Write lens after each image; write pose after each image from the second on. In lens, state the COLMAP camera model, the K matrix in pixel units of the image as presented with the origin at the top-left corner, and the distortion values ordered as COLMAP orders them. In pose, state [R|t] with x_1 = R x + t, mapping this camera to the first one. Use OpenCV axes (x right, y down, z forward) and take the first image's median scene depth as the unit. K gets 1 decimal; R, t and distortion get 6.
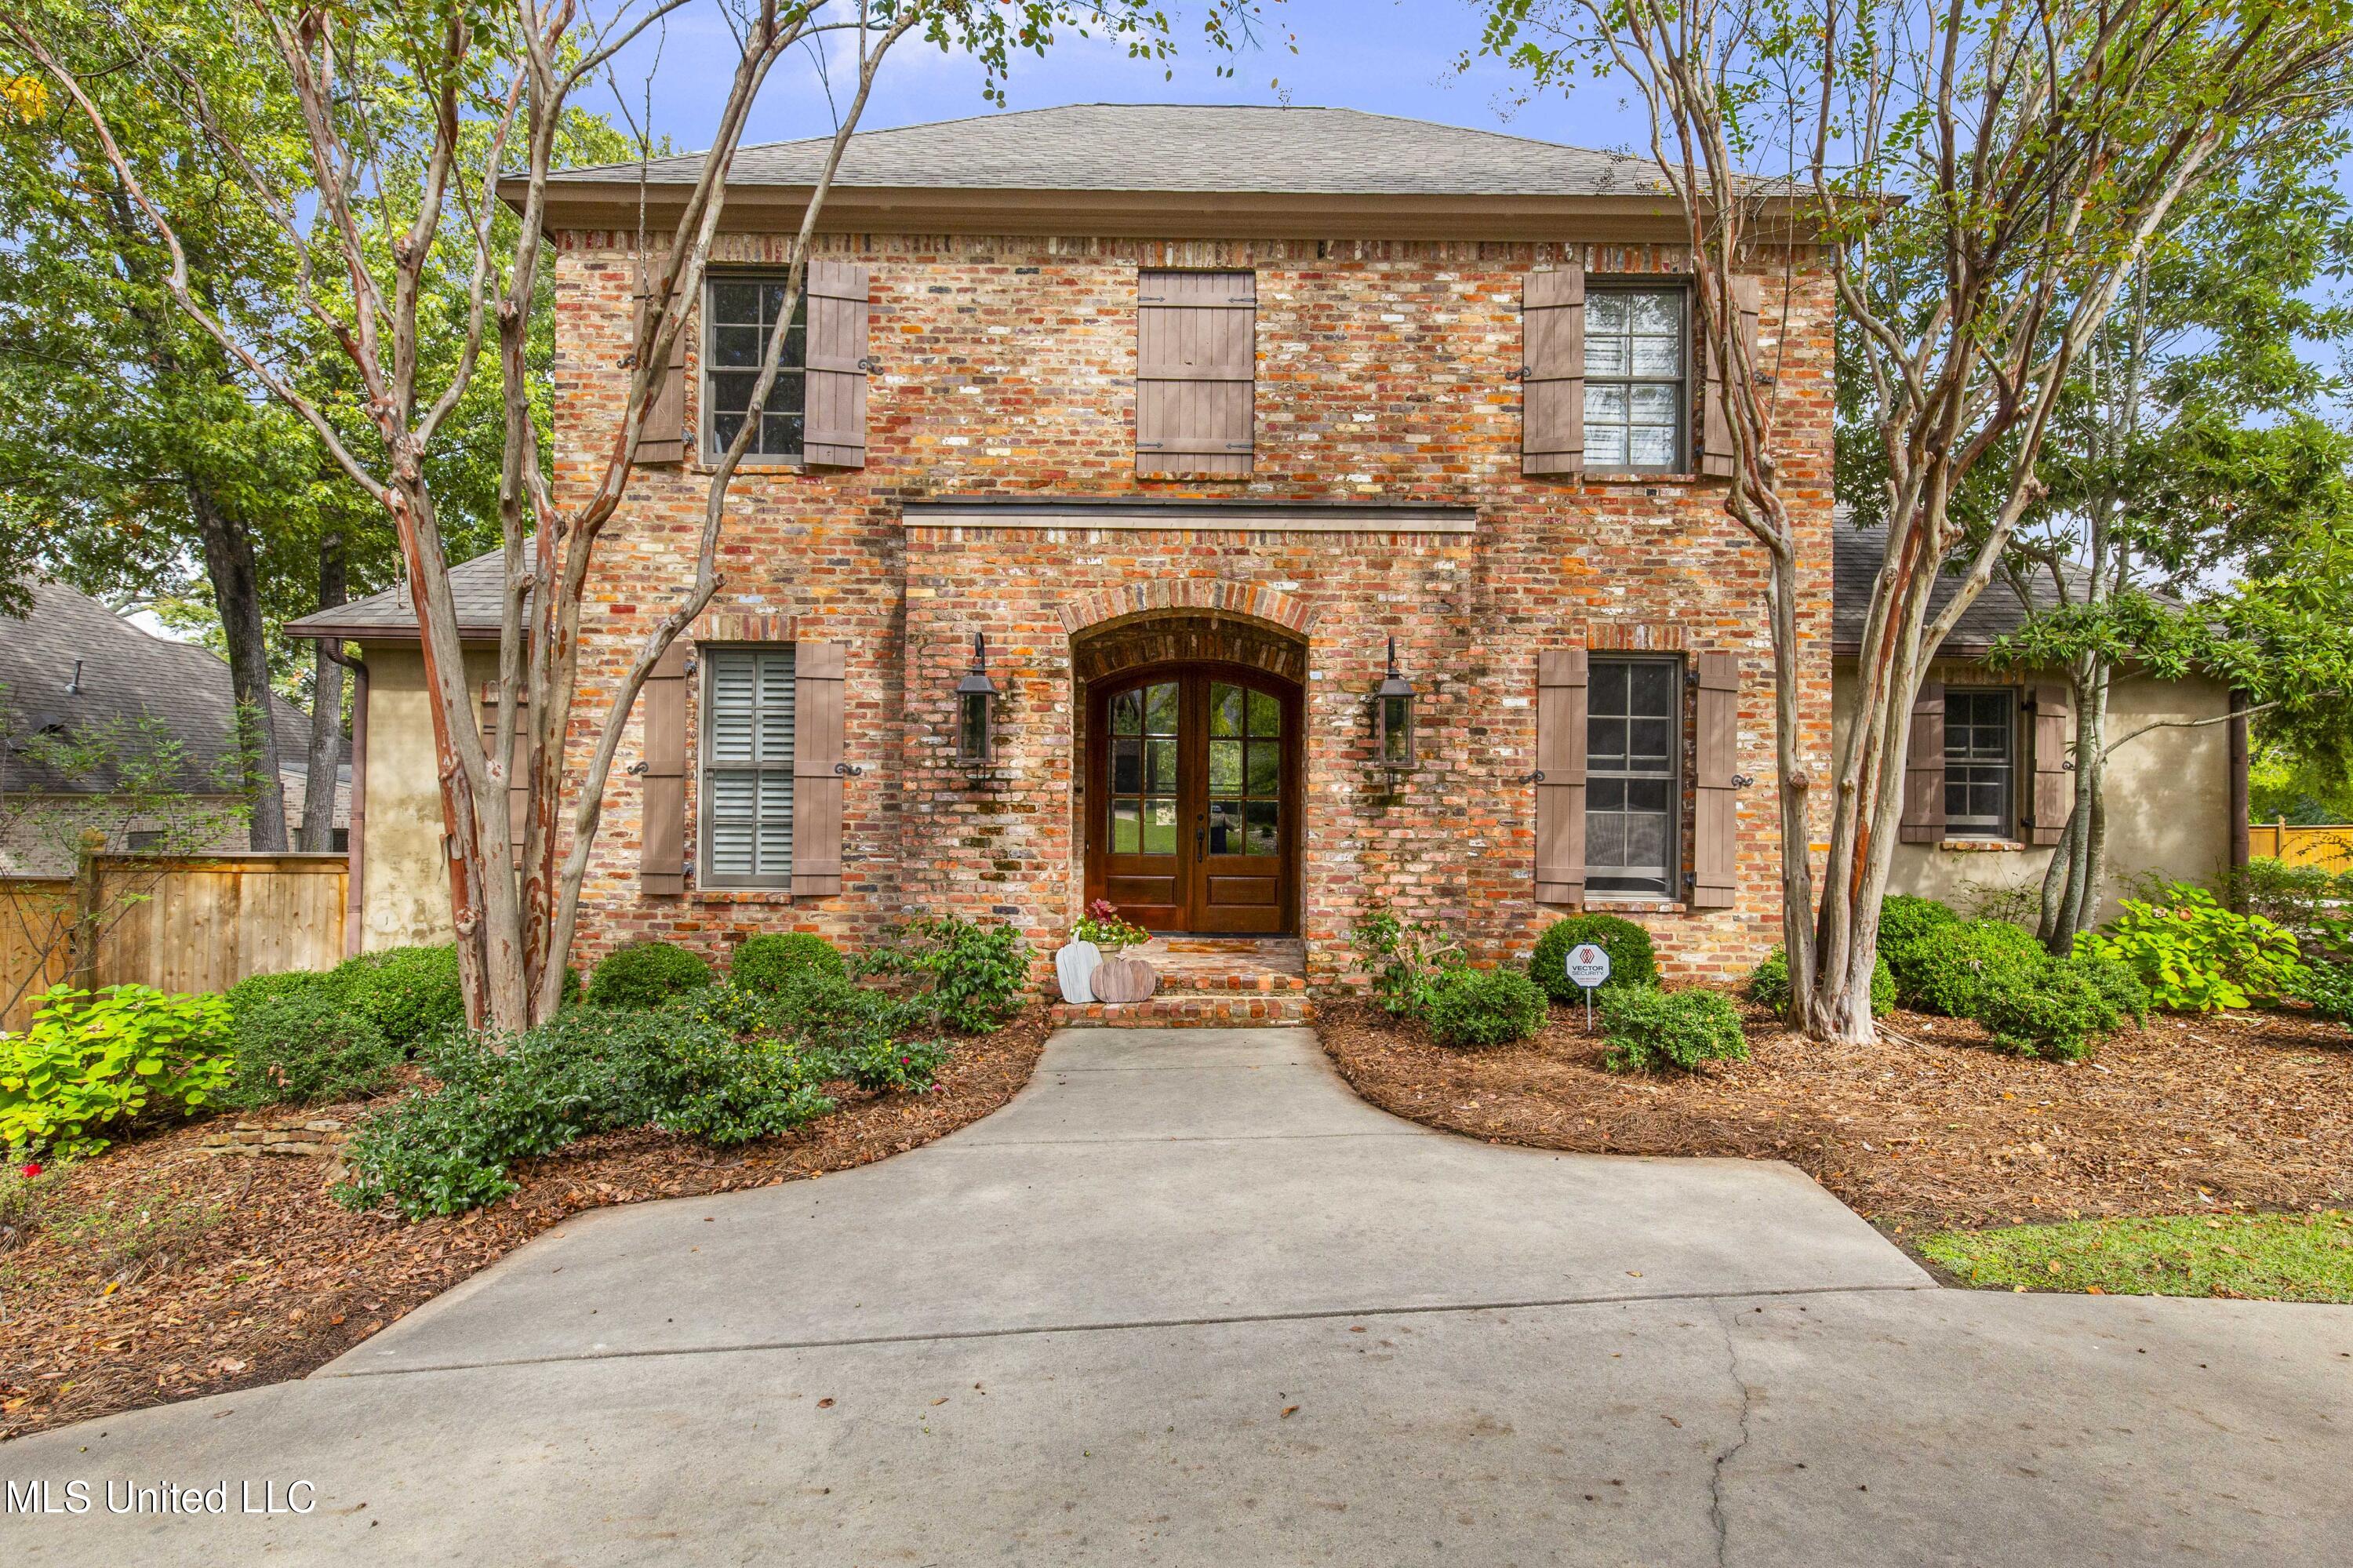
lens RADIAL K [[1119.2, 0, 1228.7], [0, 1119.2, 794.2], [0, 0, 1]] dist [0.007553, -0.000039]
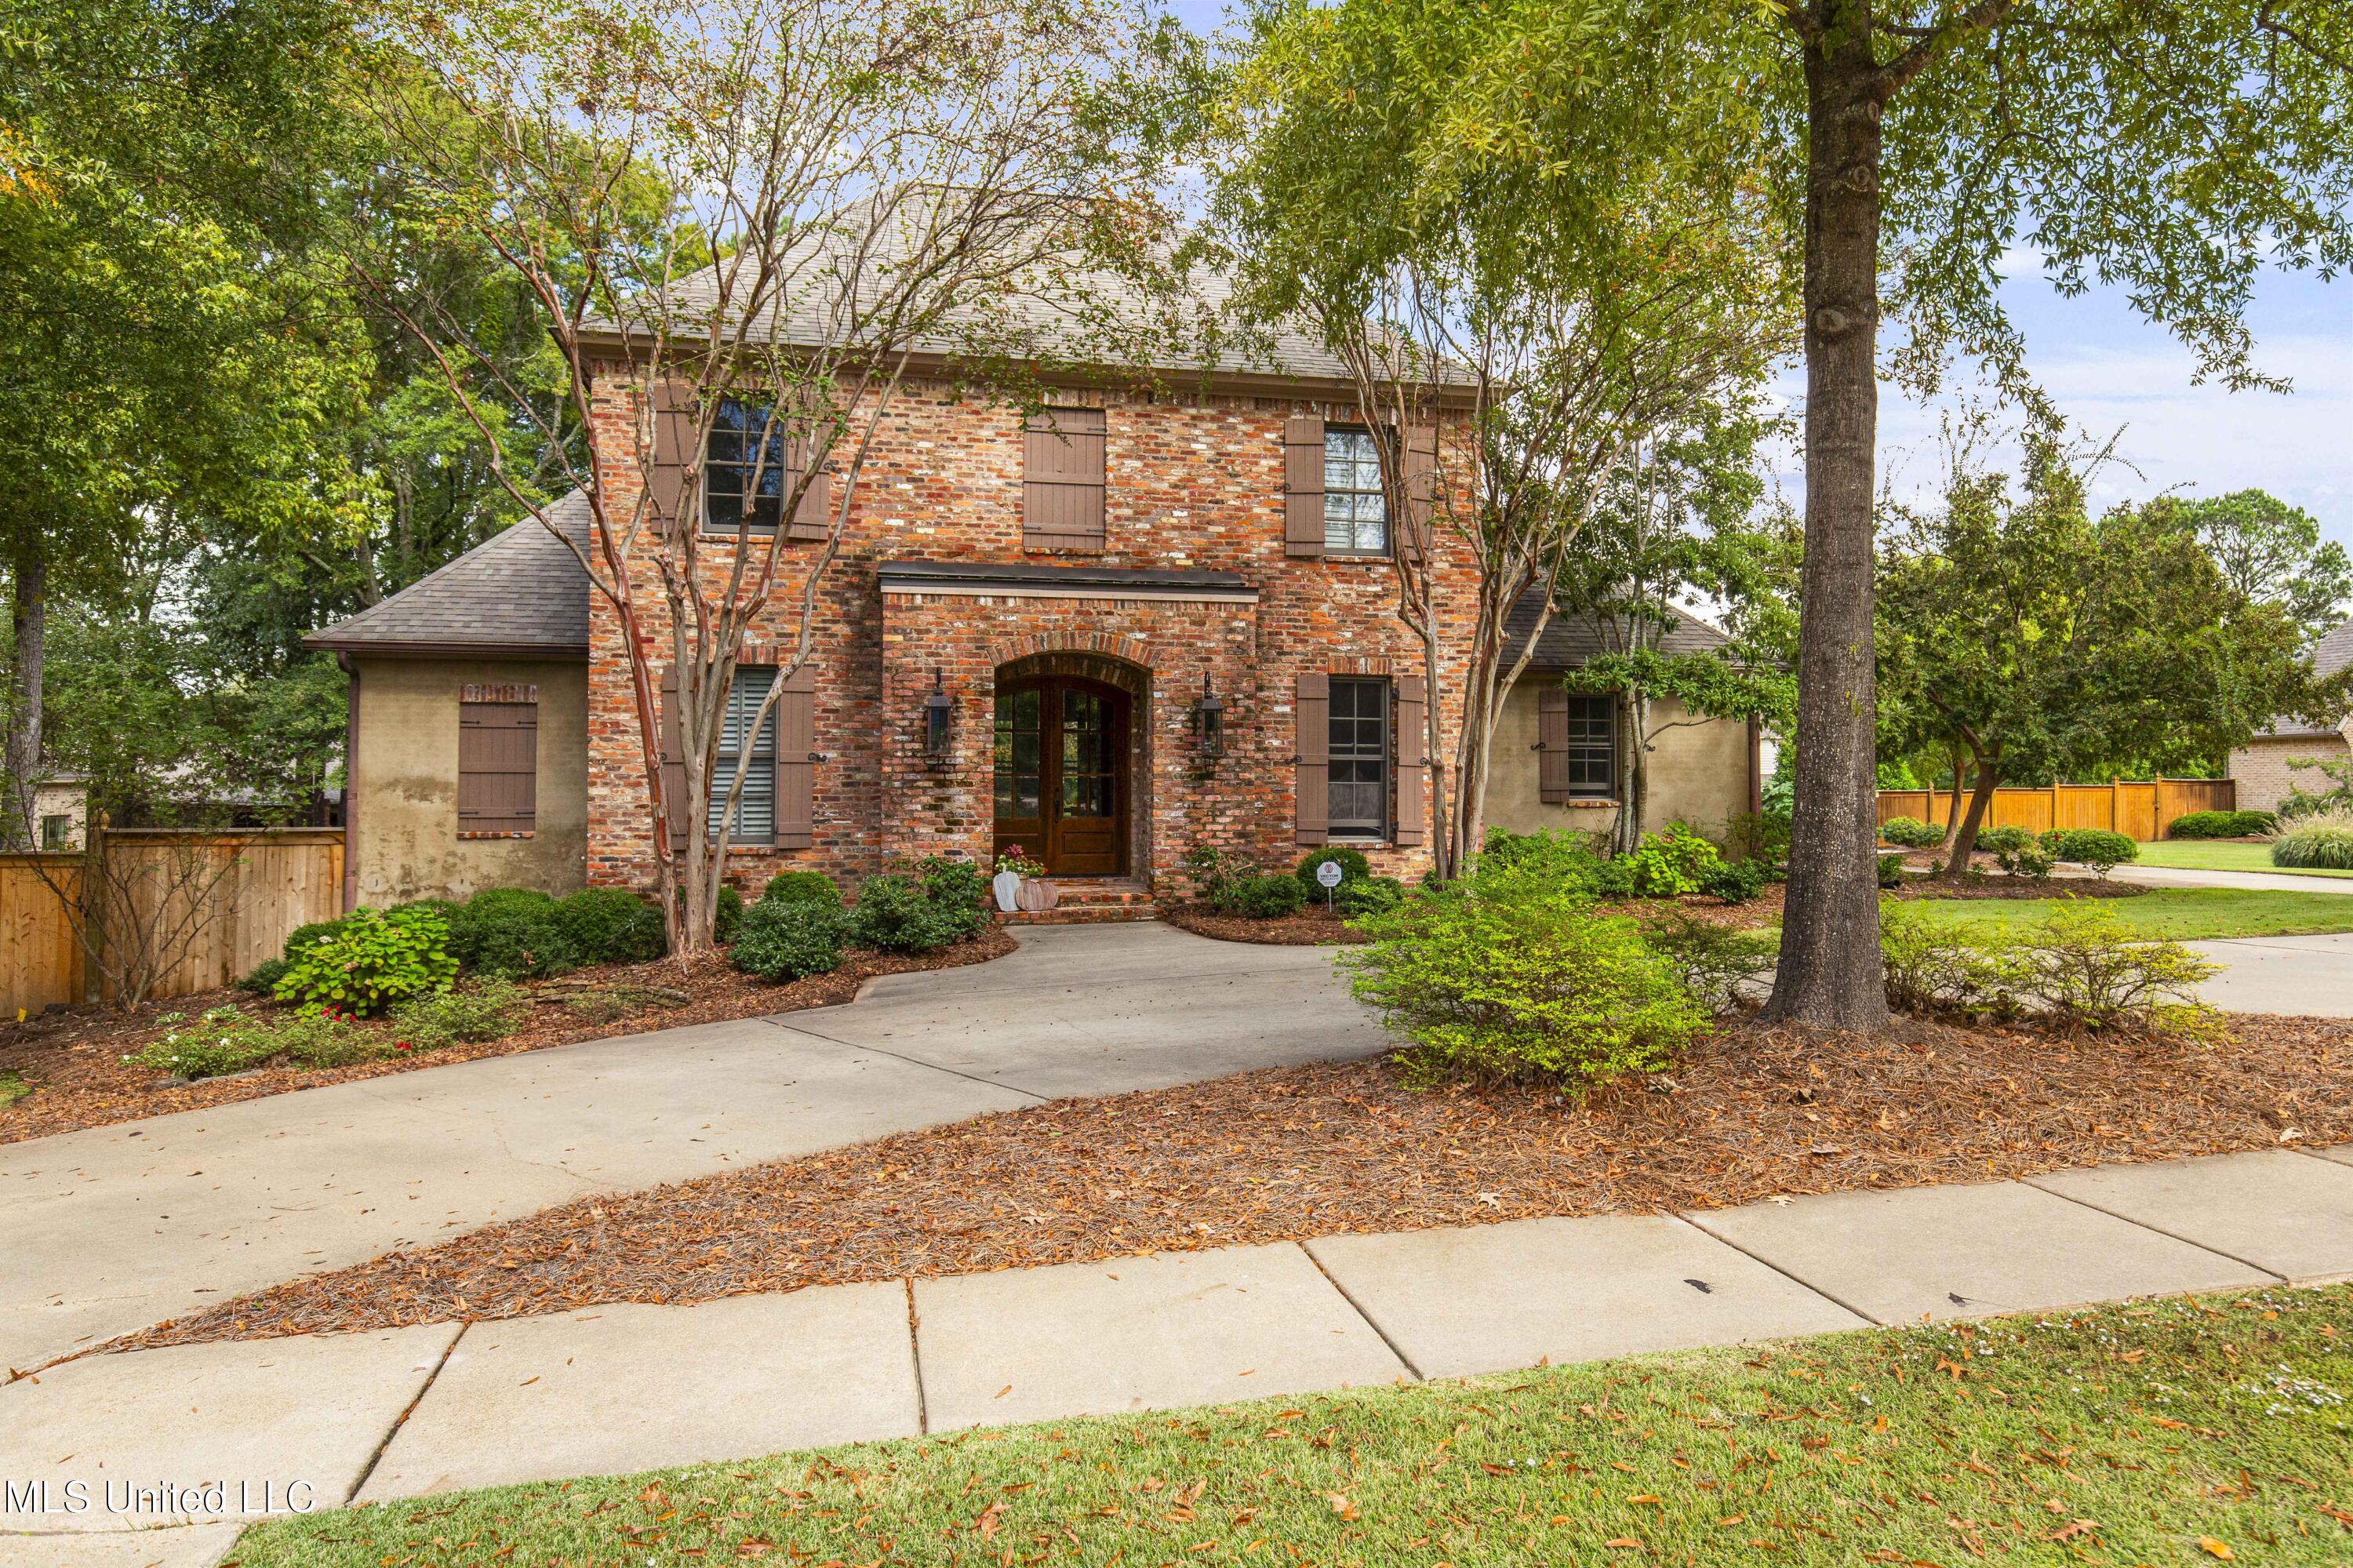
lens RADIAL K [[1469.6, 0, 1193.3], [0, 1469.6, 739.6], [0, 0, 1]] dist [0.000674, -0.001006]
pose [[0.977540, -0.003438, 0.210720, -0.268239], [0.007408, 0.999810, -0.018057, -0.007771], [-0.210618, 0.019213, 0.977380, -0.872943]]
